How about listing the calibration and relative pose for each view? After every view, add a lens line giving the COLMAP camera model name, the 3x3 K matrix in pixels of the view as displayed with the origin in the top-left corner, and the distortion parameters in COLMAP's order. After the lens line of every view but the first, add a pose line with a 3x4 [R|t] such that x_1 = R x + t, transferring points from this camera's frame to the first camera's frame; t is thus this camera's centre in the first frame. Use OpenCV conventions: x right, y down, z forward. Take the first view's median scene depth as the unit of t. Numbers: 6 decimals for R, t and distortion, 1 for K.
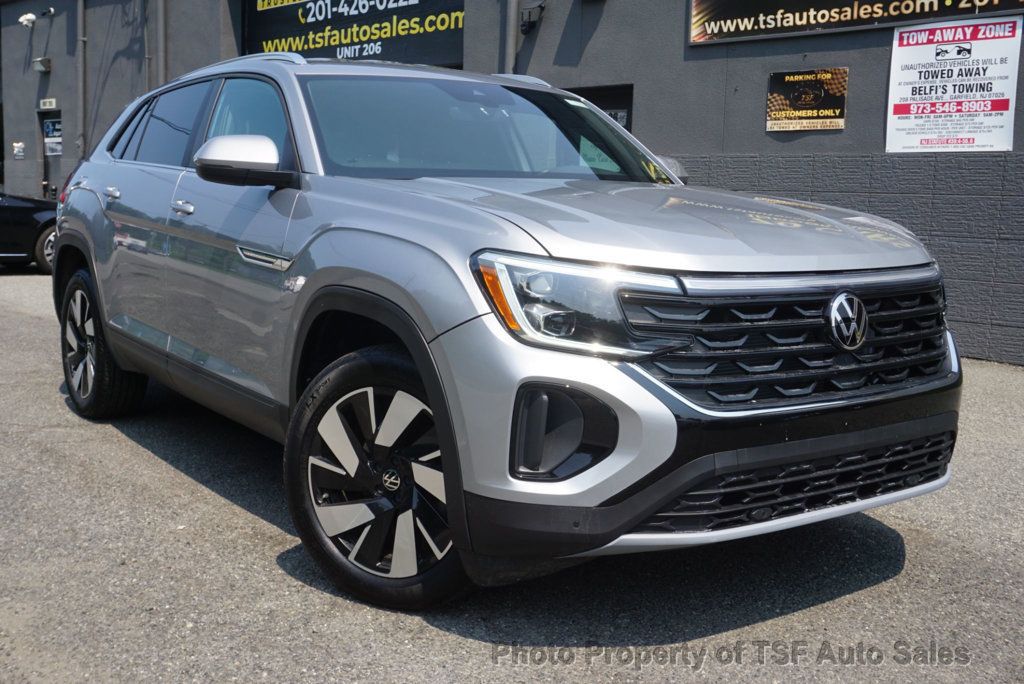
lens RADIAL K [[1119.8, 0, 514.4], [0, 1119.8, 343.1], [0, 0, 1]] dist [-0.010851, 0.000000]
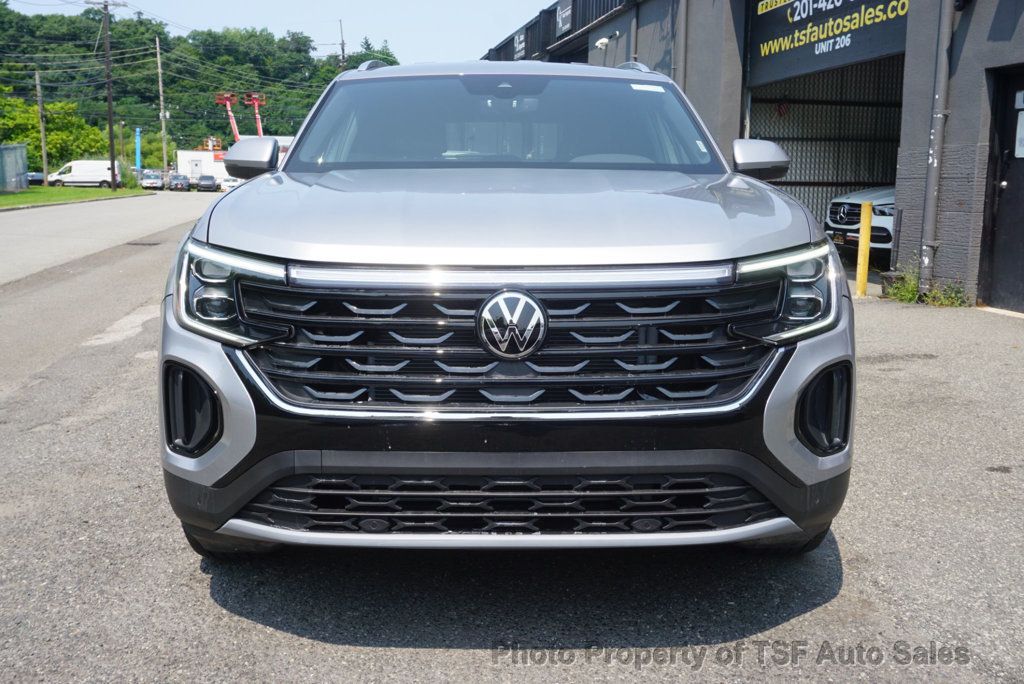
lens RADIAL K [[1032.5, 0, 513.9], [0, 1032.5, 346.8], [0, 0, 1]] dist [0.006202, 0.000000]
pose [[0.817164, 0.073631, -0.571683, 0.186584], [-0.064325, 0.997261, 0.036498, -0.007784], [0.572804, 0.006949, 0.819663, 0.085477]]
